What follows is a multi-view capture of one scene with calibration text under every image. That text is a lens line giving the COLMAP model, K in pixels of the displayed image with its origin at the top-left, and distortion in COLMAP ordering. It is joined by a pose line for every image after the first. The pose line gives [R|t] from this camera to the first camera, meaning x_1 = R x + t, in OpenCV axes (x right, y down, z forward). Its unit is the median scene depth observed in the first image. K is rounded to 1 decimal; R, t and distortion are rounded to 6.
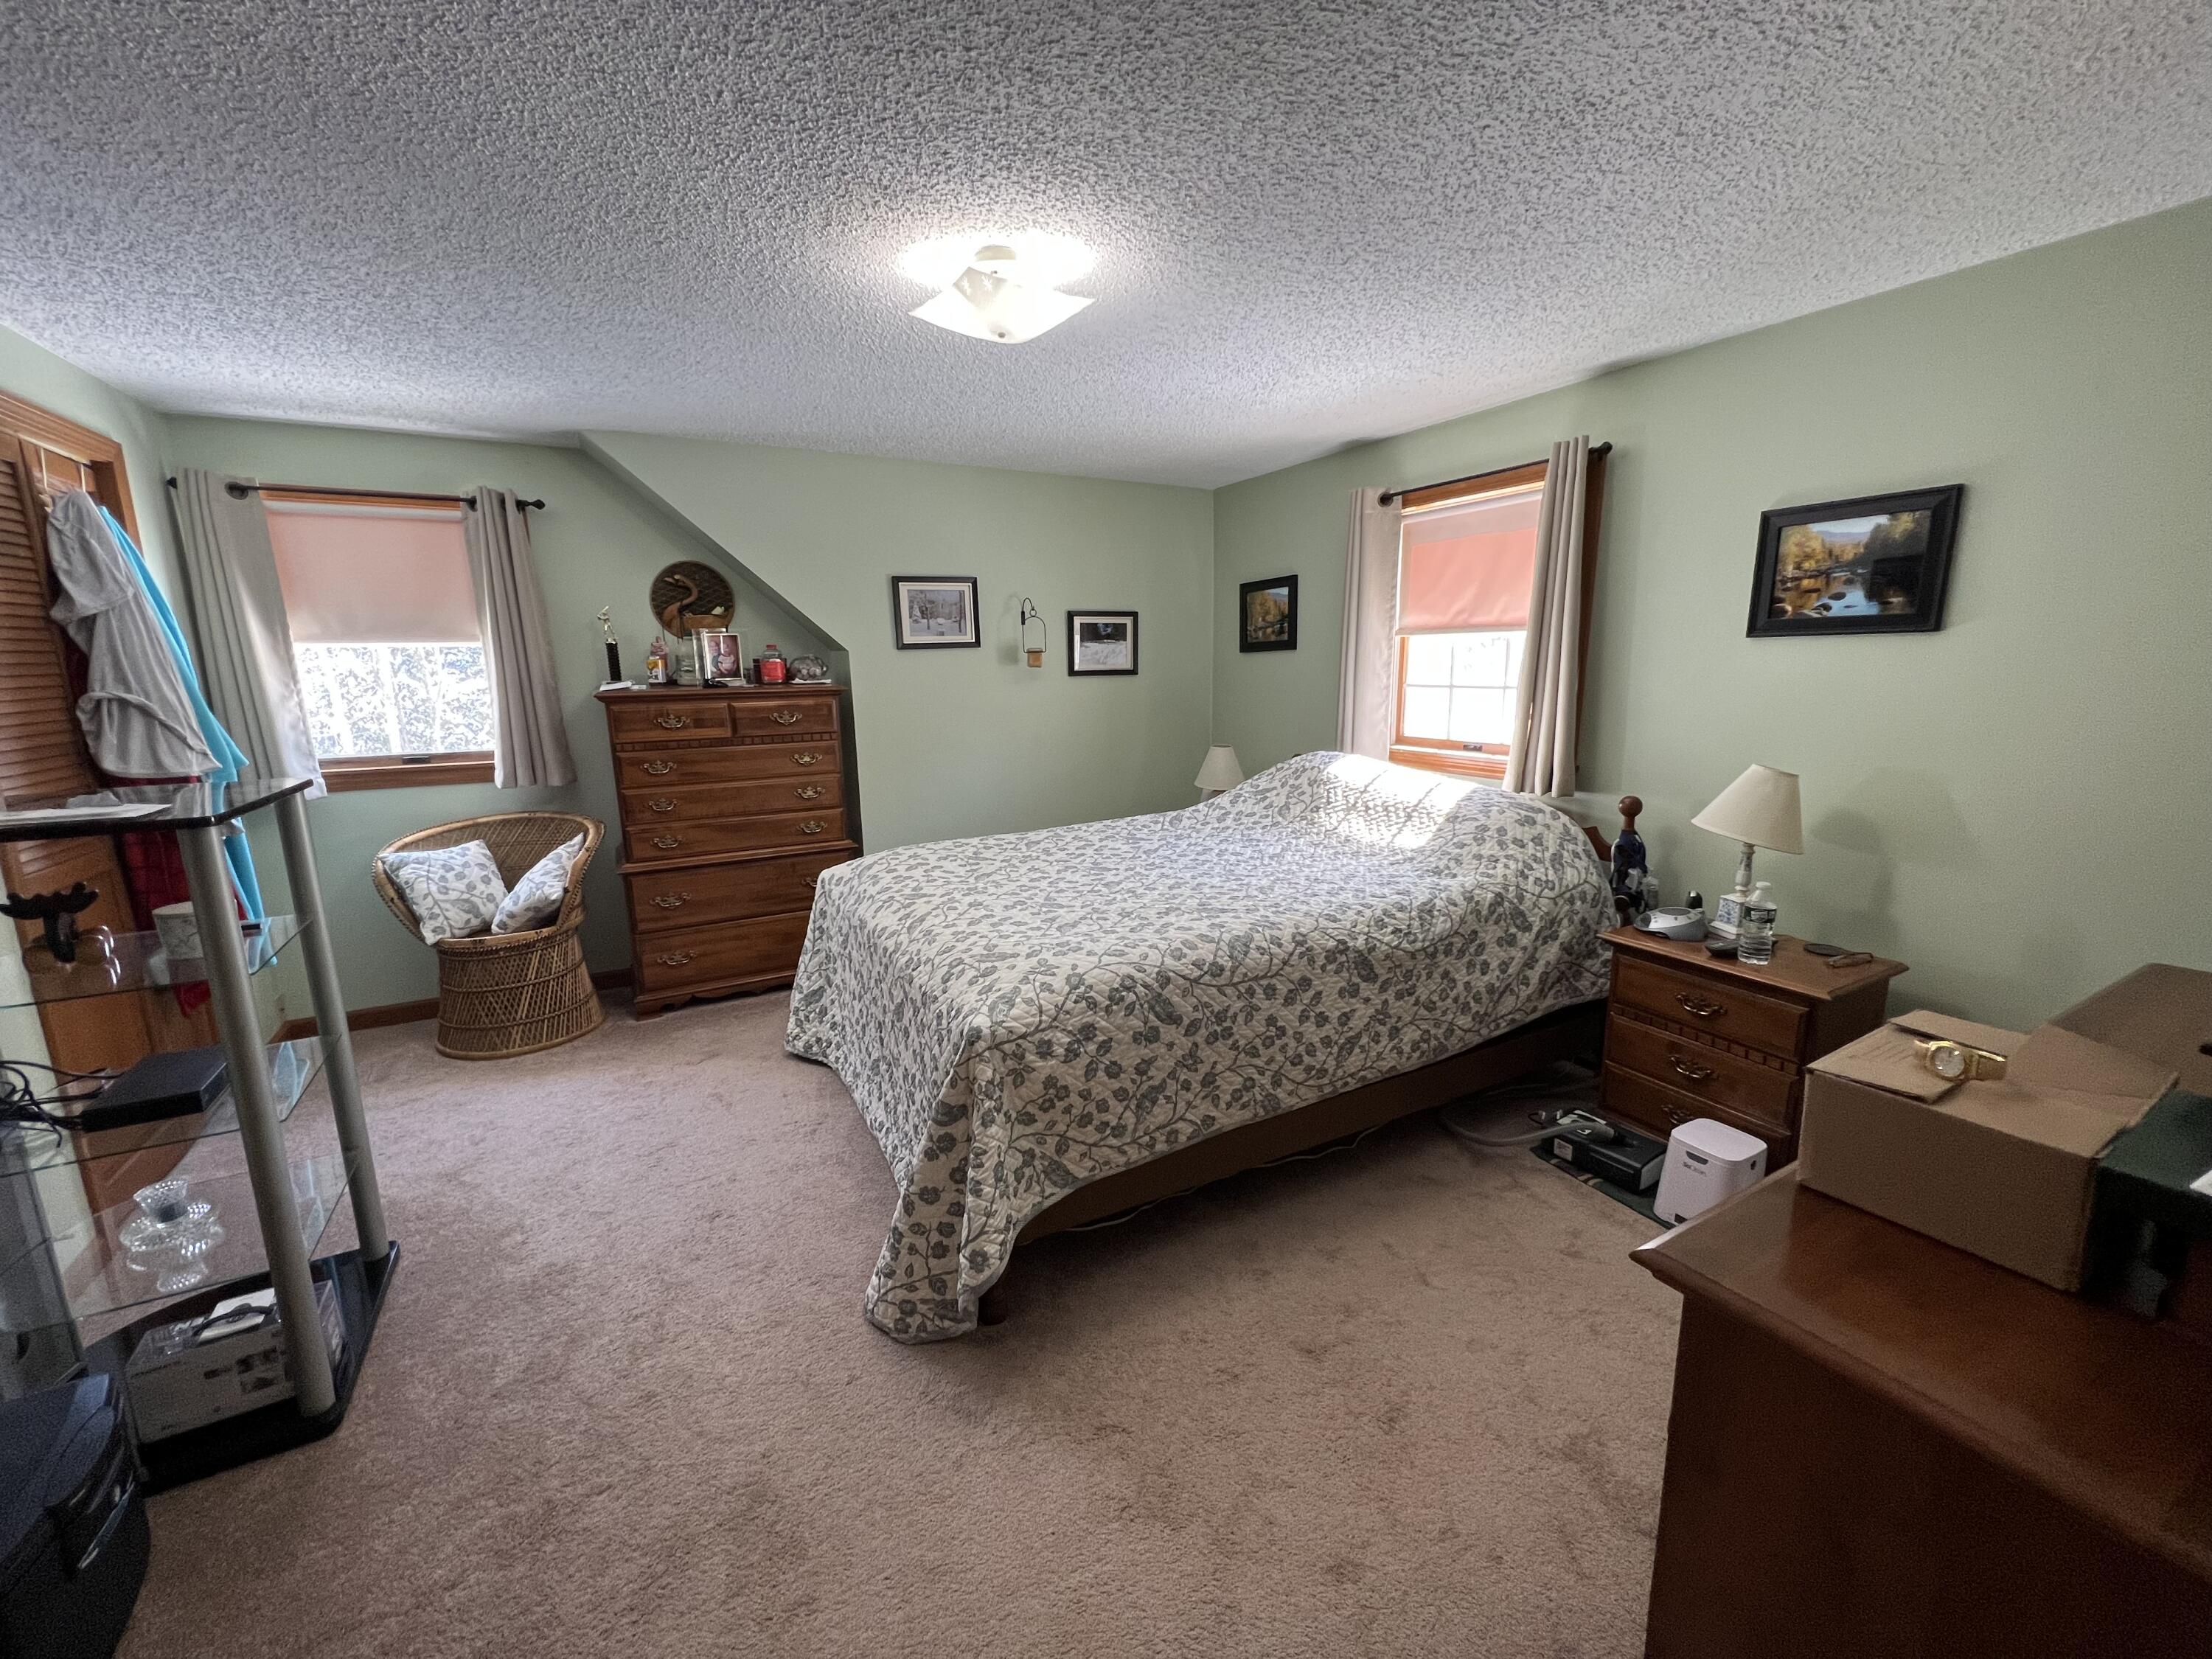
lens RADIAL K [[886.2, 0, 1107.2], [0, 886.2, 840.7], [0, 0, 1]] dist [-0.001131, -0.000099]
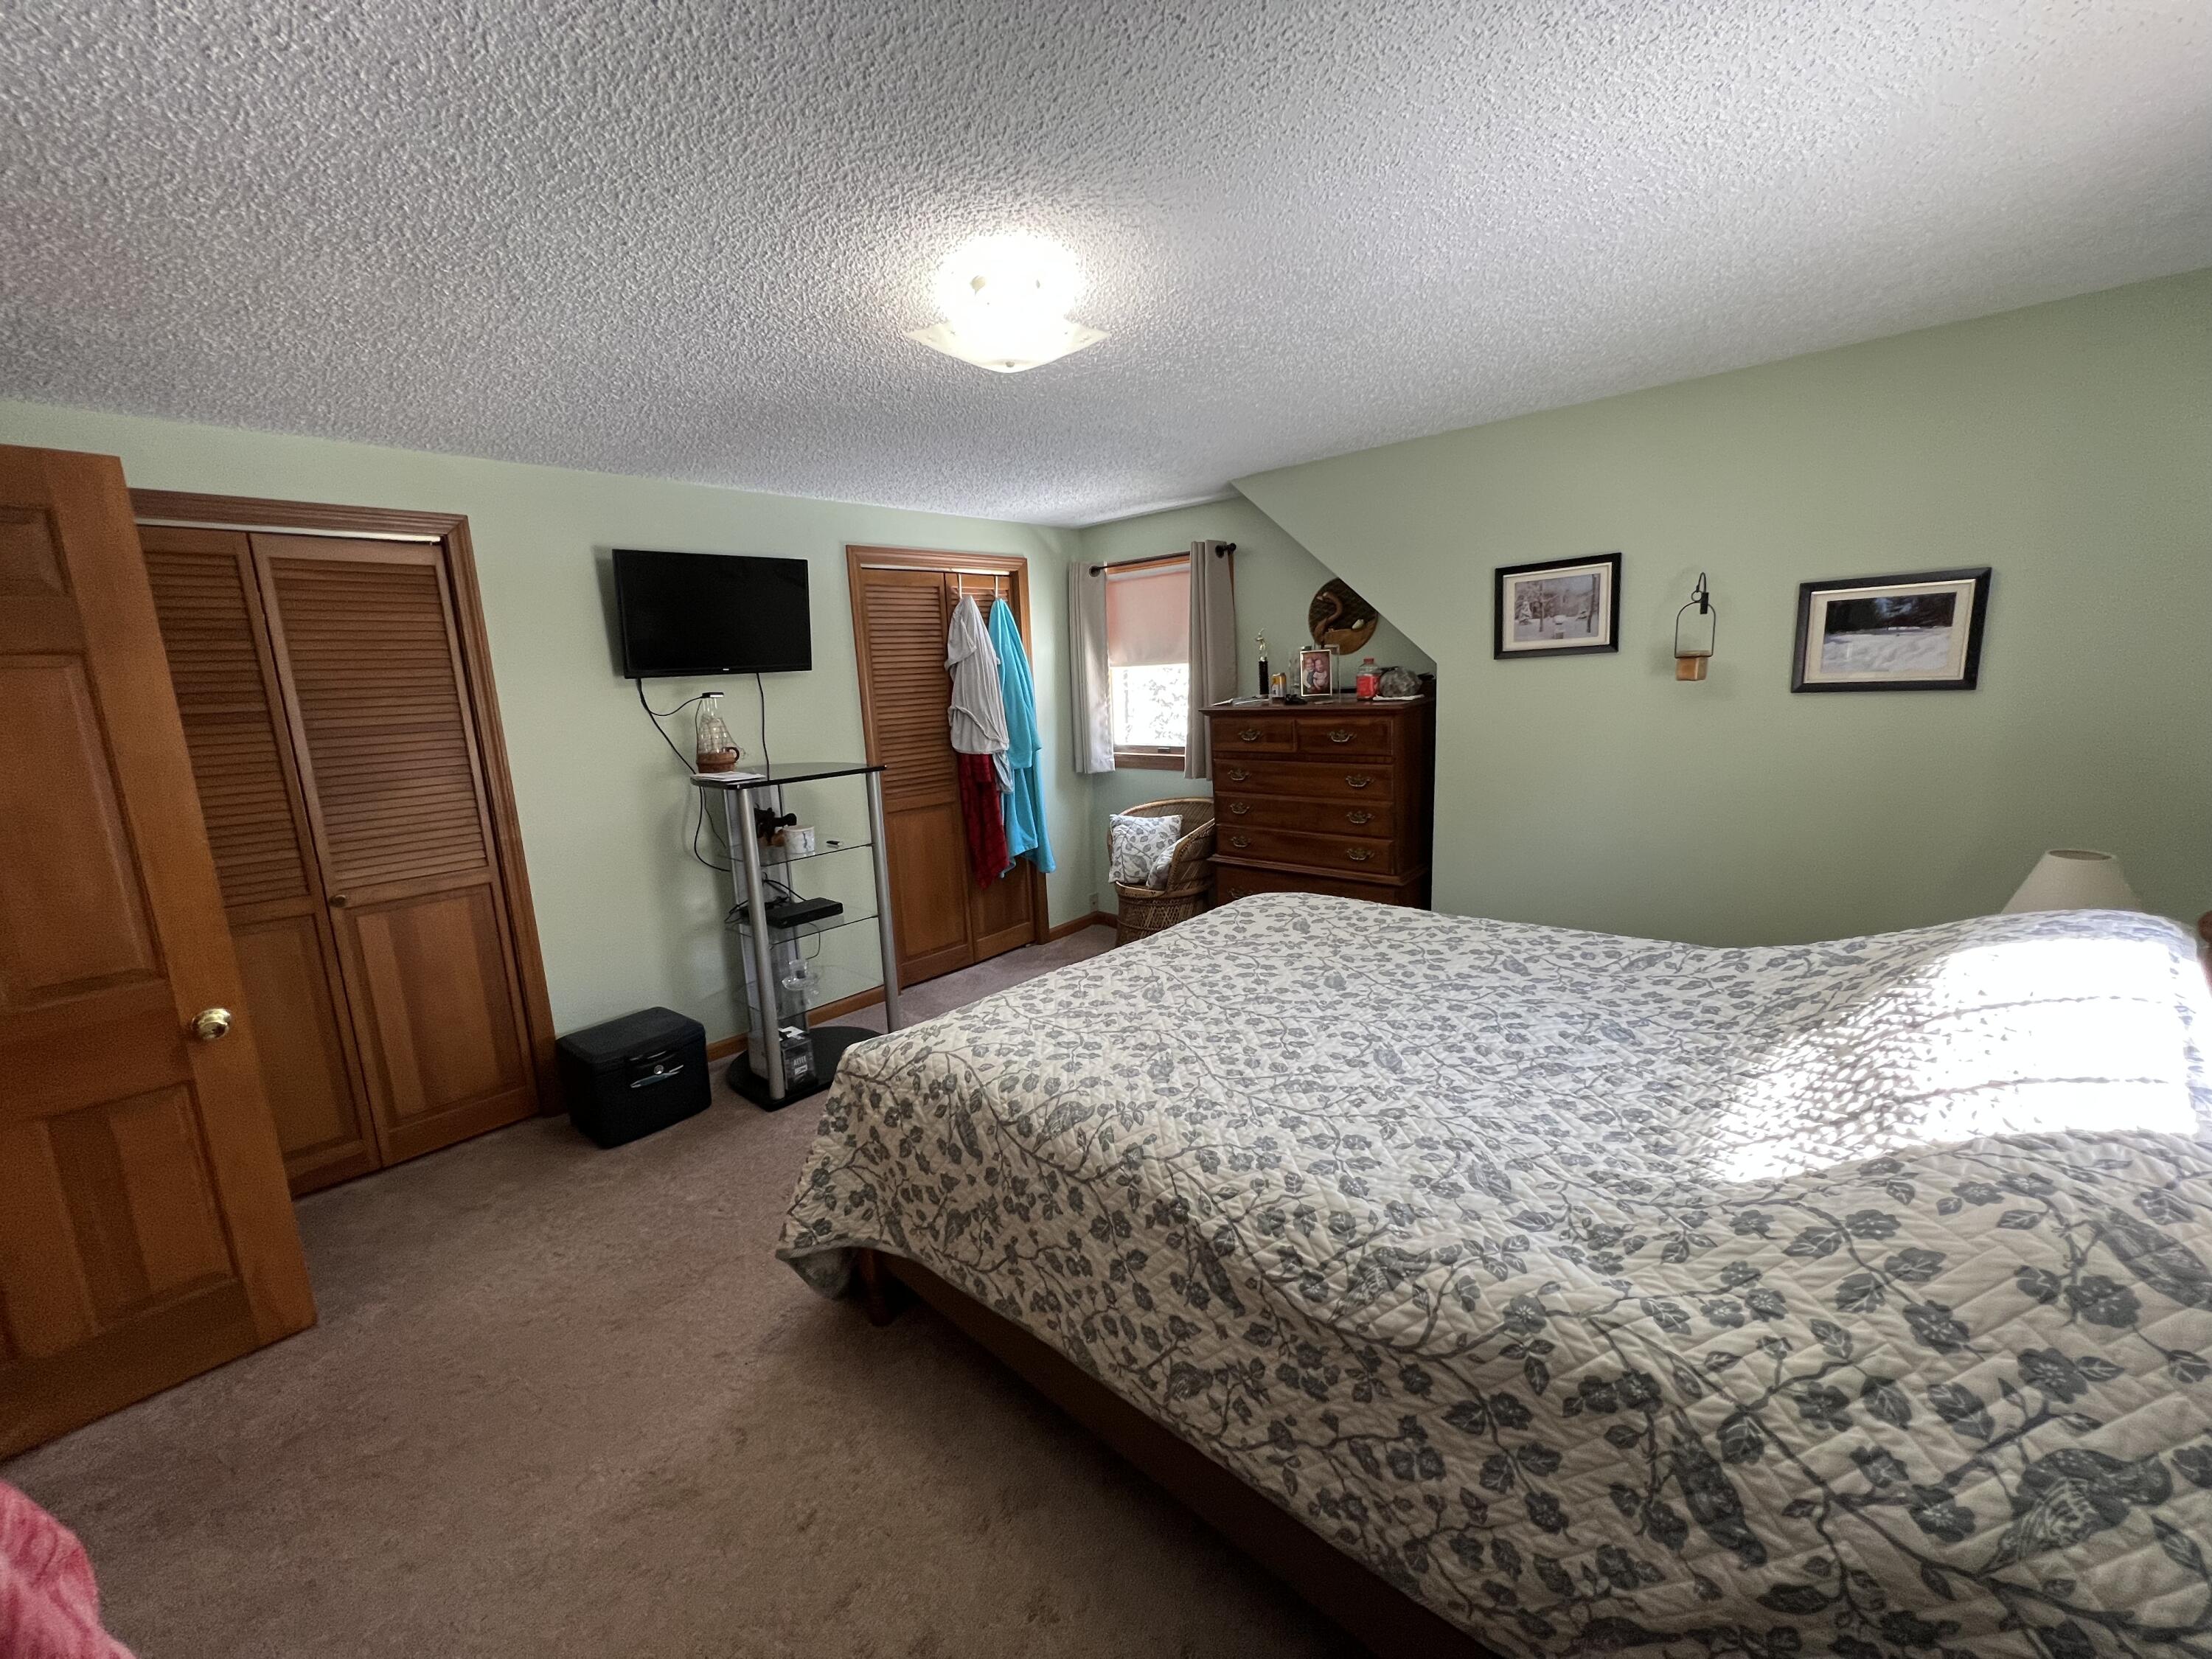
lens RADIAL K [[886.2, 0, 1107.2], [0, 886.2, 840.7], [0, 0, 1]] dist [-0.001131, -0.000099]
pose [[0.315752, 0.176588, -0.932265, 0.677168], [-0.147669, 0.979703, 0.135559, -0.175041], [0.937280, 0.094864, 0.335420, 0.651927]]
